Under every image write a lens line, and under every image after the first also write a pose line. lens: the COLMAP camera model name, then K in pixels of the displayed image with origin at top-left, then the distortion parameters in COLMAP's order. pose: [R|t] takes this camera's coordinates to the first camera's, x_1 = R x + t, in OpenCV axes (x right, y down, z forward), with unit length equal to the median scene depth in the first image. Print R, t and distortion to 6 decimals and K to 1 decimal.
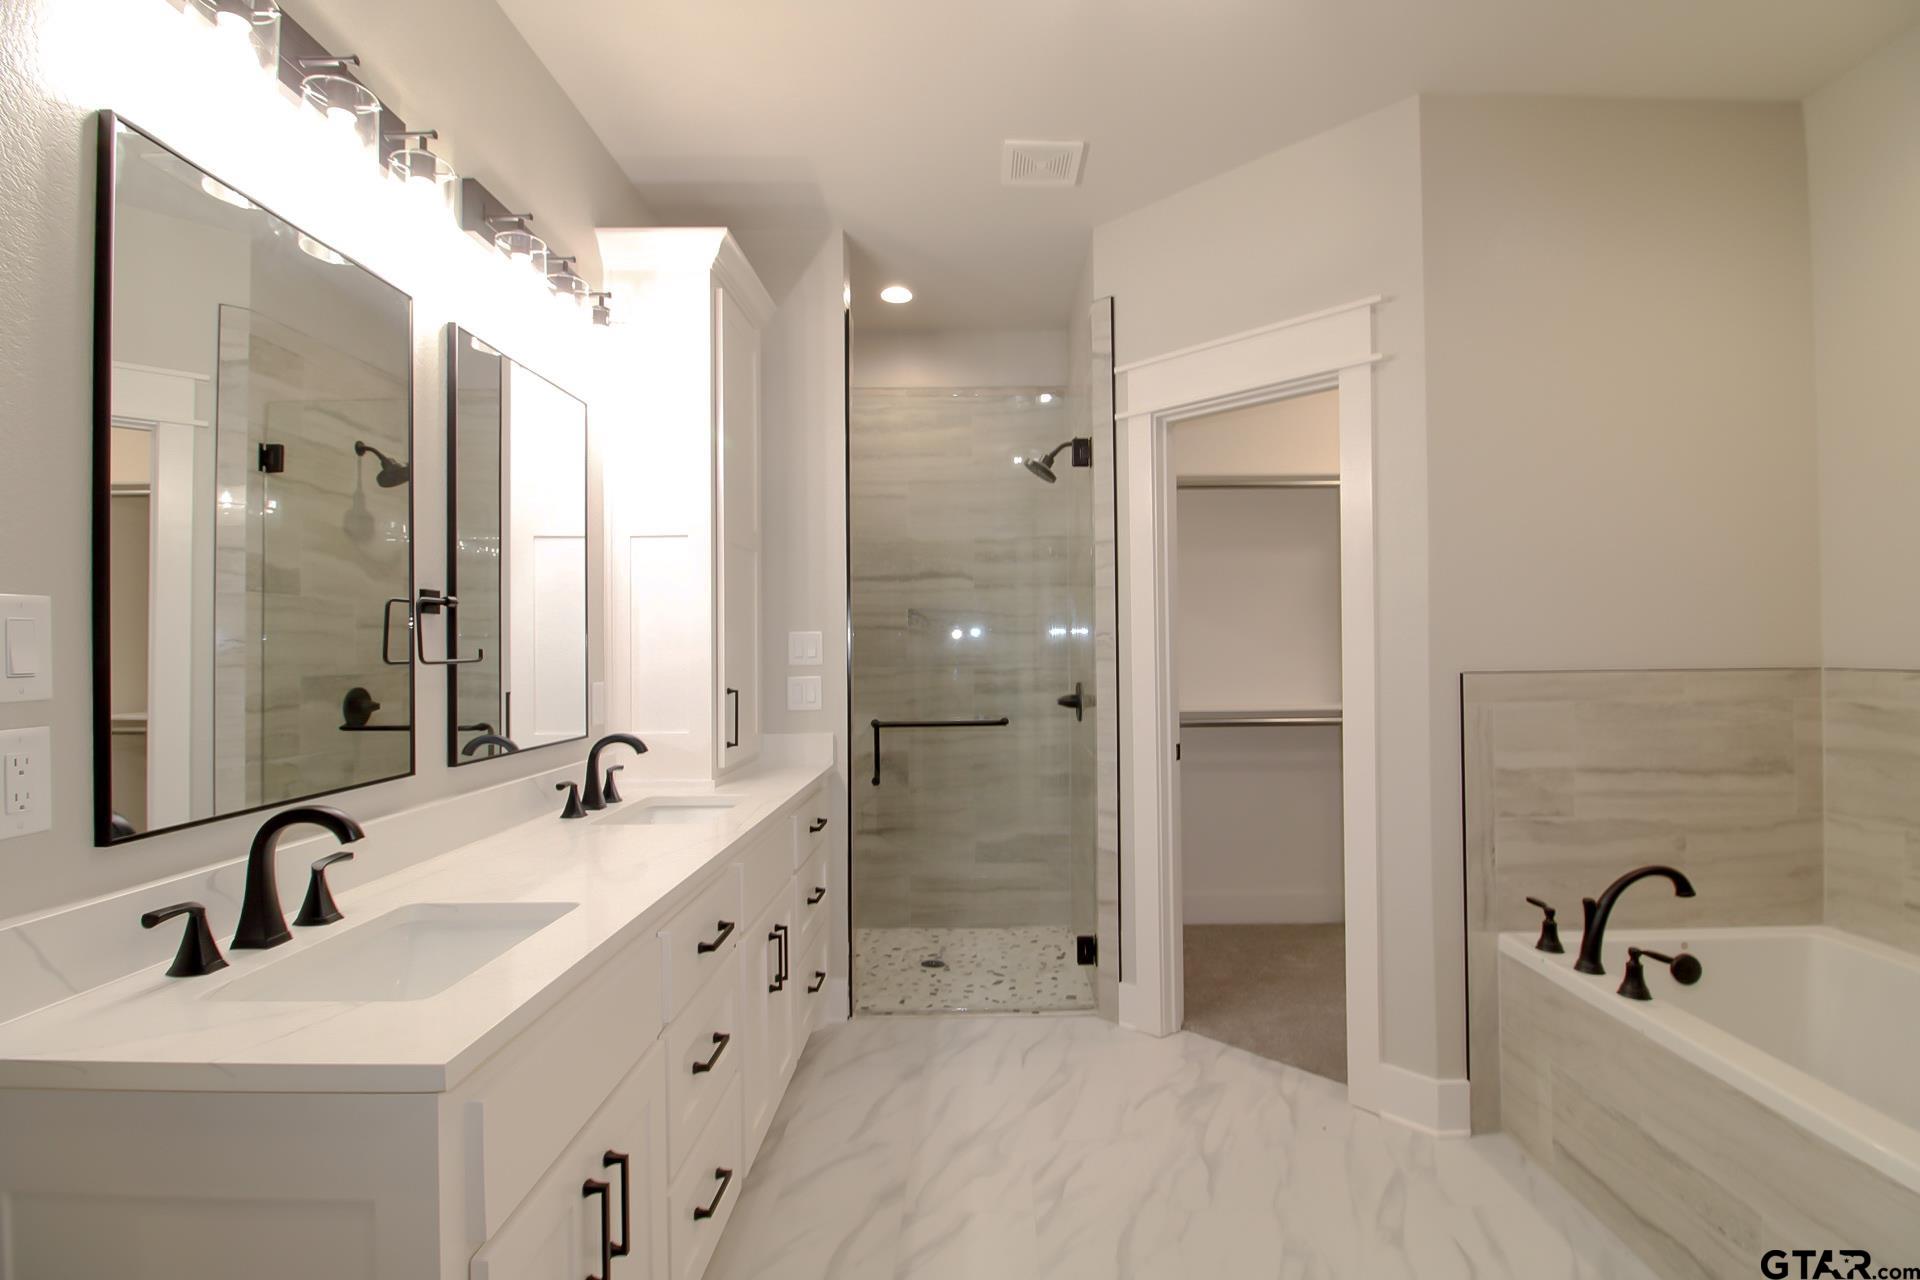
lens RADIAL K [[889.7, 0, 984.7], [0, 889.7, 638.9], [0, 0, 1]] dist [0.000904, -0.013675]
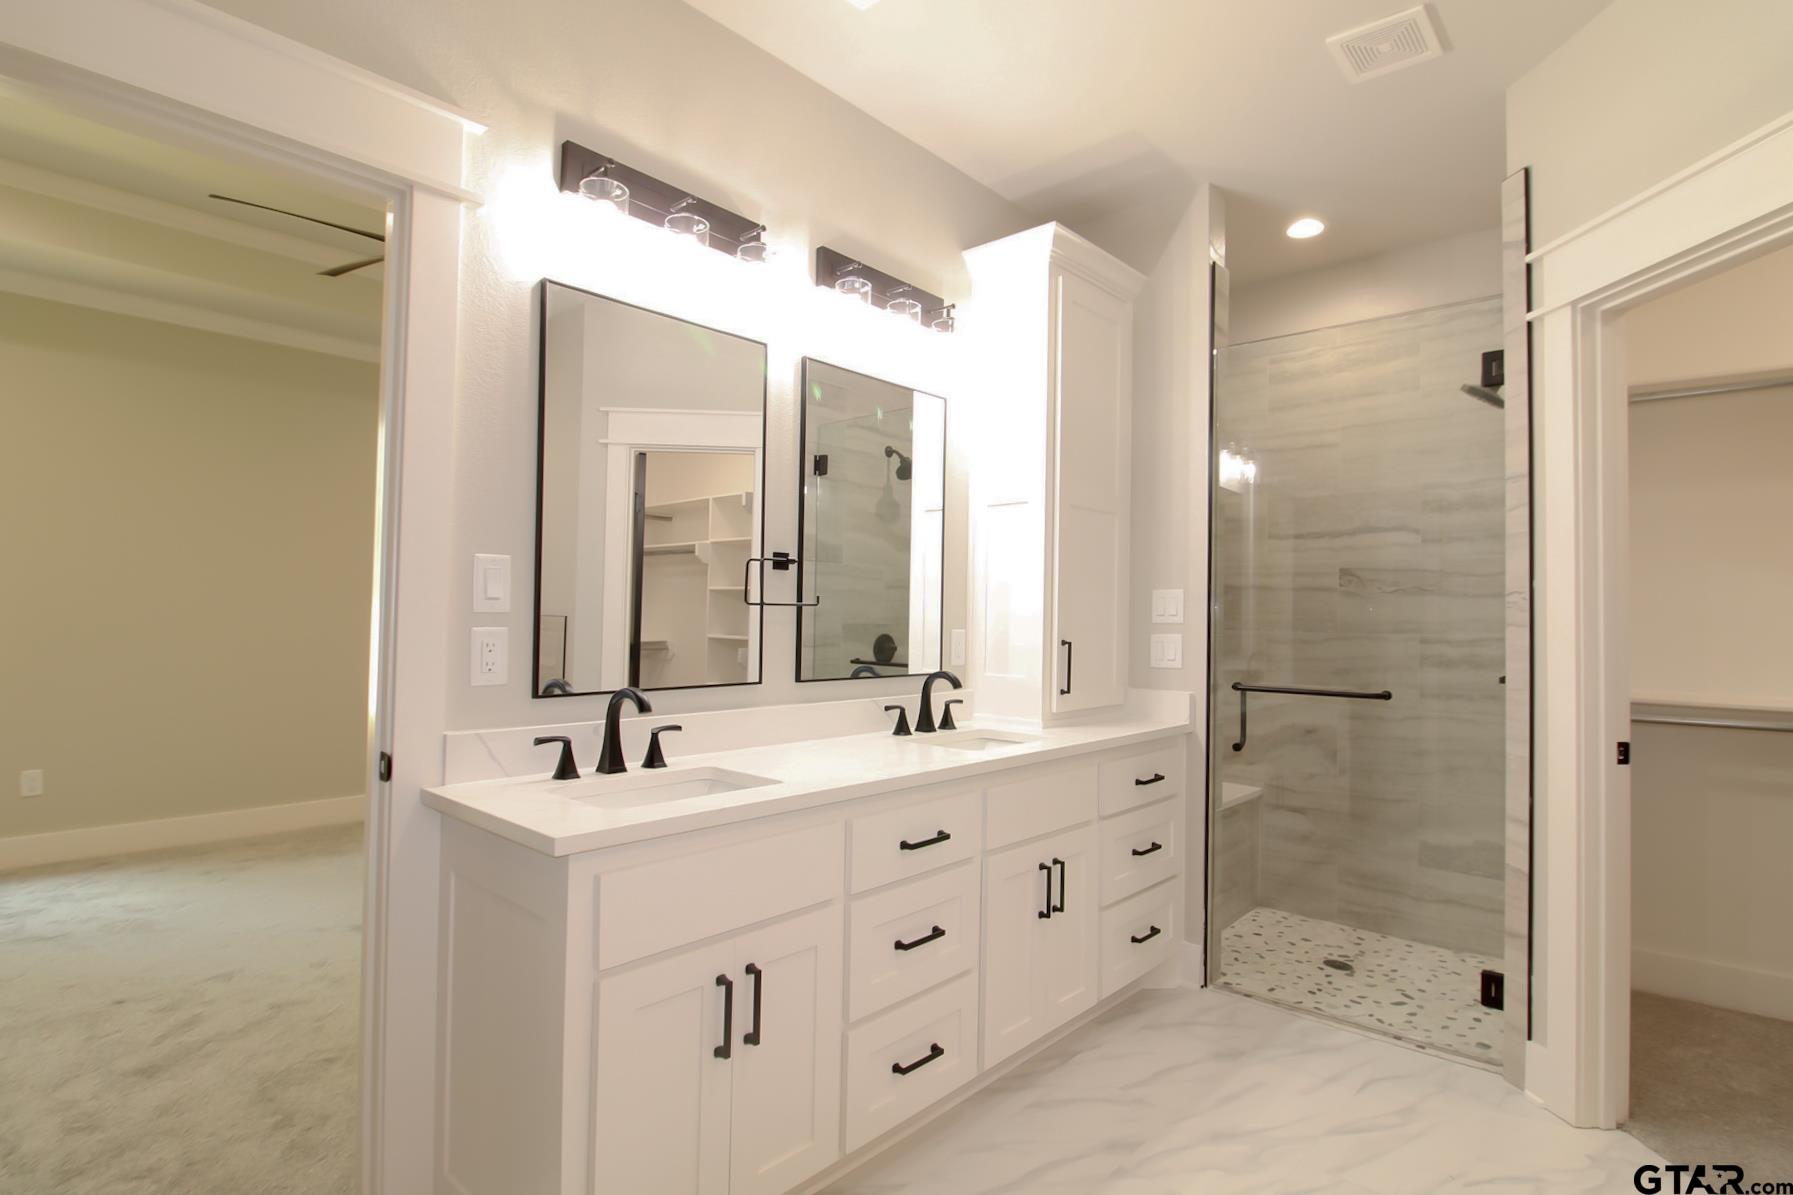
lens RADIAL K [[887.8, 0, 922.4], [0, 887.8, 593.0], [0, 0, 1]] dist [0.001512, -0.014449]
pose [[0.749825, 0.004462, -0.661621, 0.300770], [-0.016253, 0.999800, -0.011676, 0.013750], [0.661436, 0.019508, 0.749747, 0.071347]]
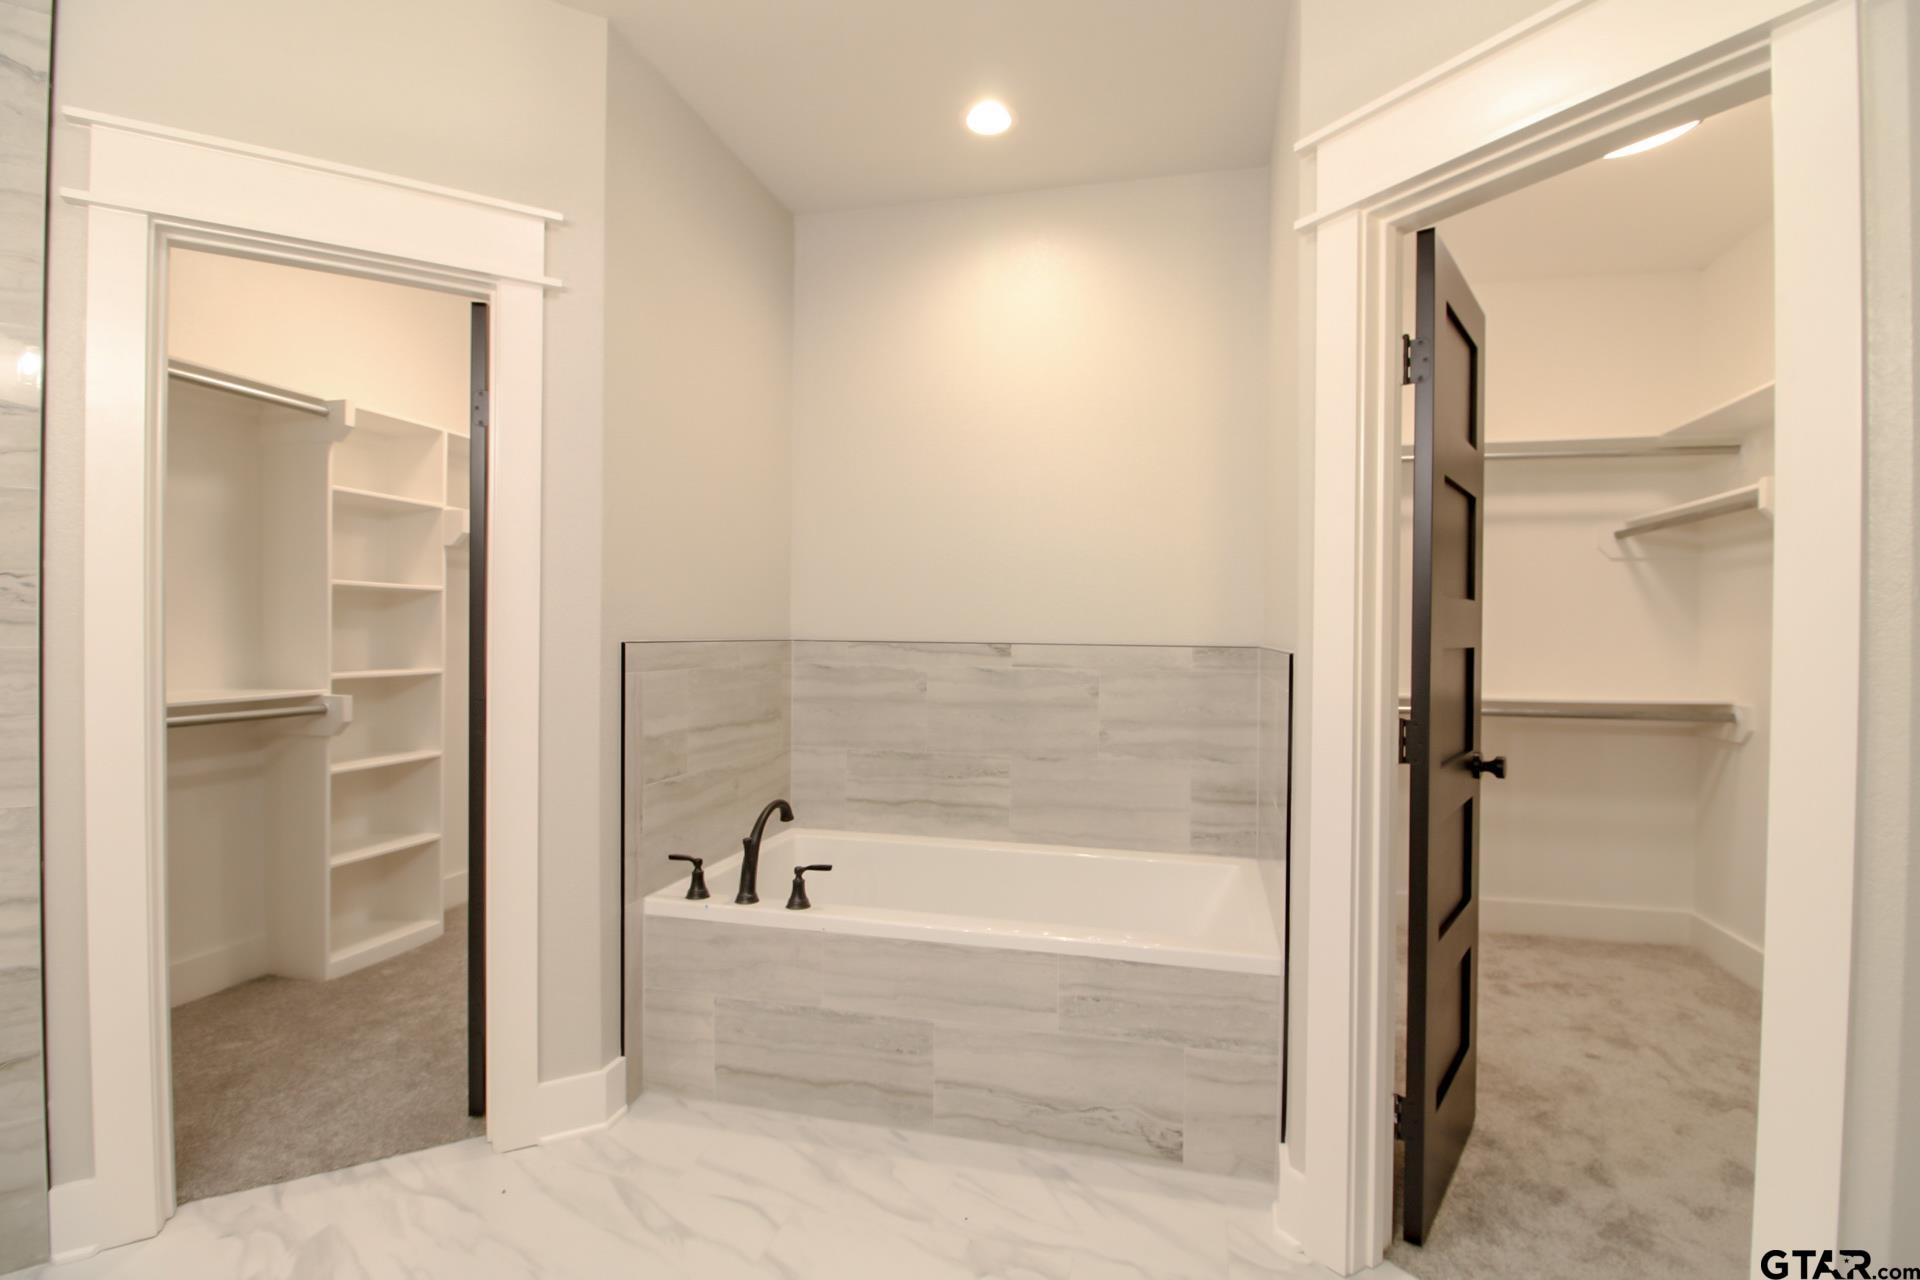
lens RADIAL K [[896.9, 0, 980.8], [0, 896.9, 640.7], [0, 0, 1]] dist [0.000481, -0.011697]
pose [[0.236252, 0.004239, 0.971682, -0.287076], [-0.023814, 0.999715, 0.001429, 0.022384], [-0.971400, -0.023477, 0.236286, 0.338845]]
